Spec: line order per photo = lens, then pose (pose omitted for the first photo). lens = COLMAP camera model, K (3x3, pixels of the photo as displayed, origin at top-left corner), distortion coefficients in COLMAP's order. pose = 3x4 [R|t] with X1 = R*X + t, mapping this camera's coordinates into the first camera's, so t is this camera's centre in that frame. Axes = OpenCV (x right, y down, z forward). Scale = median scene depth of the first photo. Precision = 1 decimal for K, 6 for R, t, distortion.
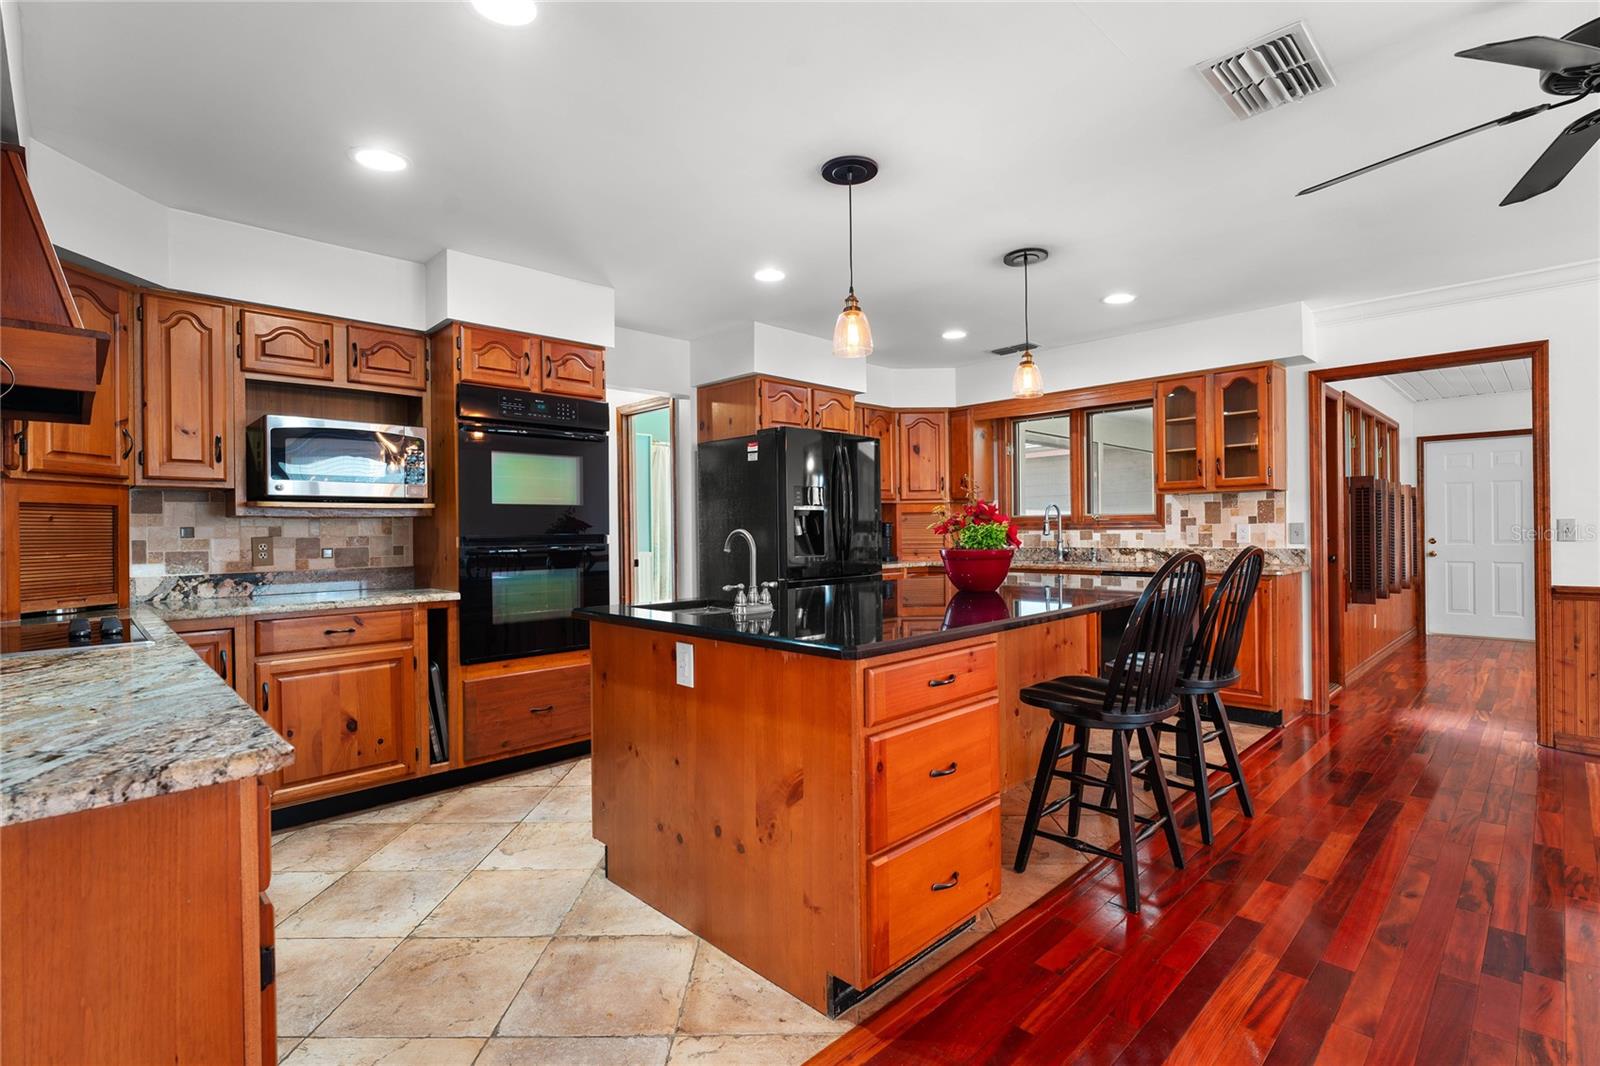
lens RADIAL K [[741.3, 0, 804.4], [0, 741.3, 527.9], [0, 0, 1]] dist [0.000908, 0.000200]
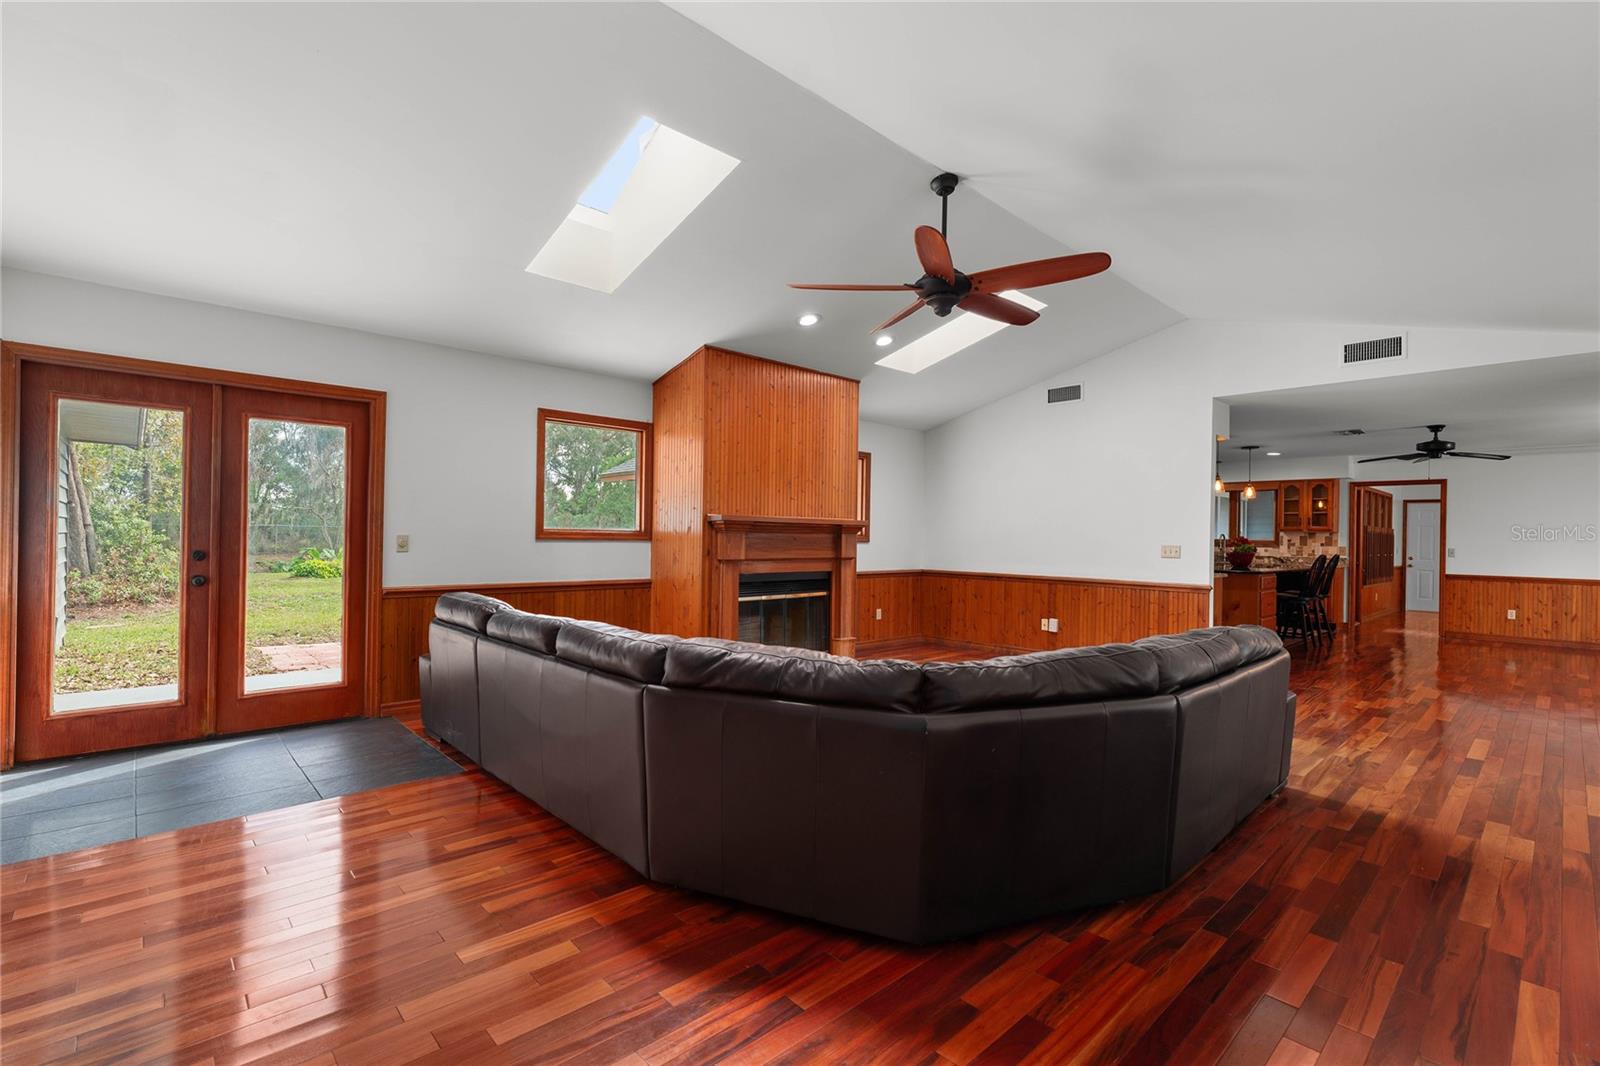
lens RADIAL K [[741.3, 0, 783.5], [0, 741.3, 532.1], [0, 0, 1]] dist [0.000908, 0.000200]
pose [[0.999299, 0.029743, -0.022720, -1.008671], [-0.029777, 0.999556, -0.001173, 0.002280], [0.022675, 0.001849, 0.999741, -1.325825]]
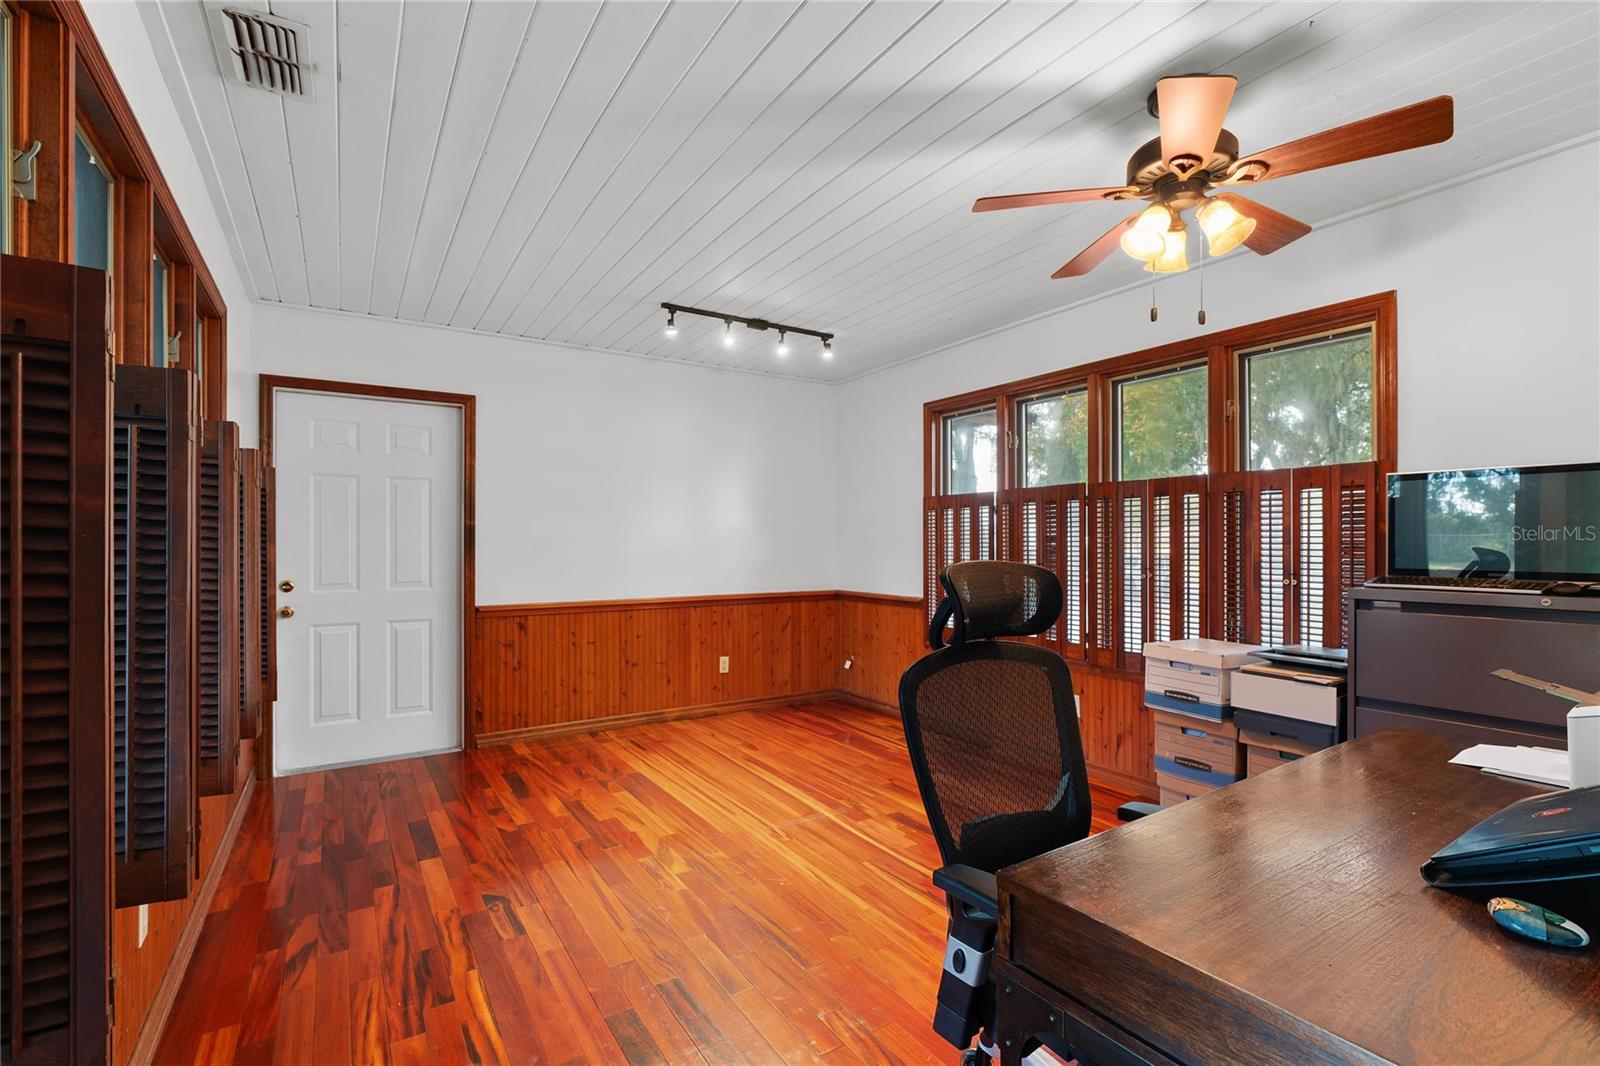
lens RADIAL K [[741.3, 0, 801.4], [0, 741.3, 549.5], [0, 0, 1]] dist [0.000908, 0.000200]
pose [[0.249163, 0.015369, 0.968340, 0.719527], [0.001270, 0.999868, -0.016196, 0.002507], [-0.968461, 0.005265, 0.249110, 0.866449]]
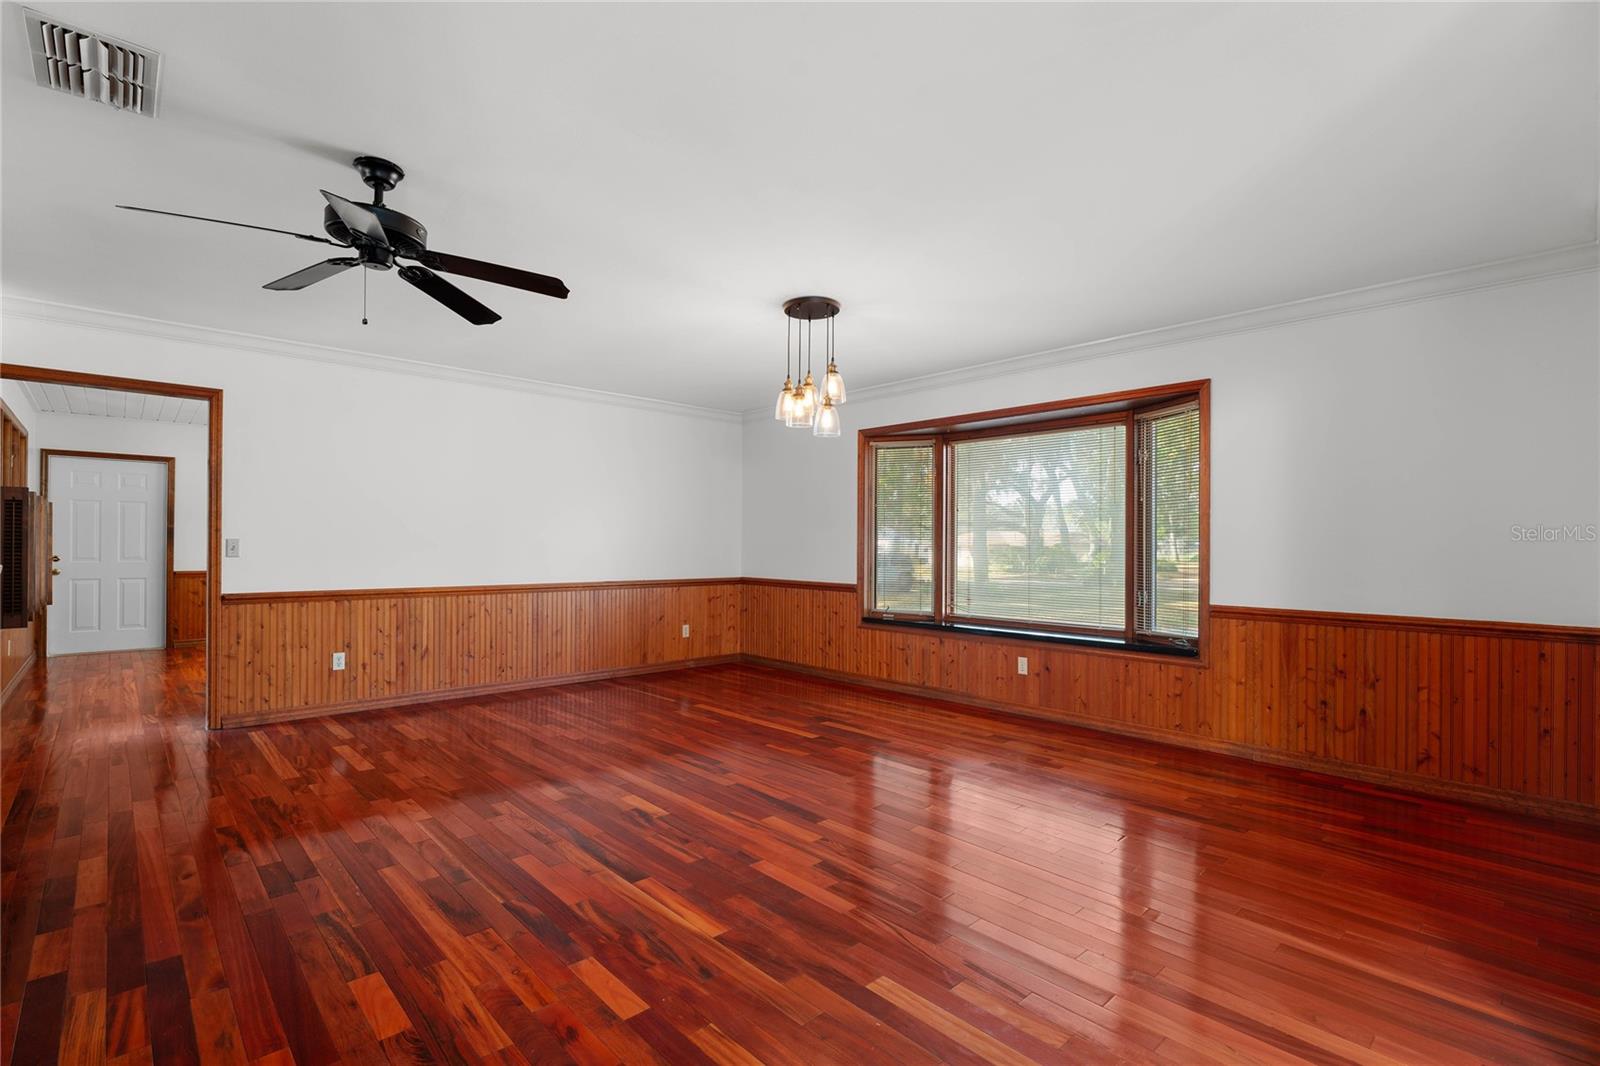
lens RADIAL K [[741.3, 0, 788.5], [0, 741.3, 544.1], [0, 0, 1]] dist [0.000908, 0.000200]
pose [[0.032842, 0.011336, 0.999396, -0.132708], [-0.008051, 0.999906, -0.011077, 0.002159], [-0.999428, -0.007683, 0.032930, 0.034752]]
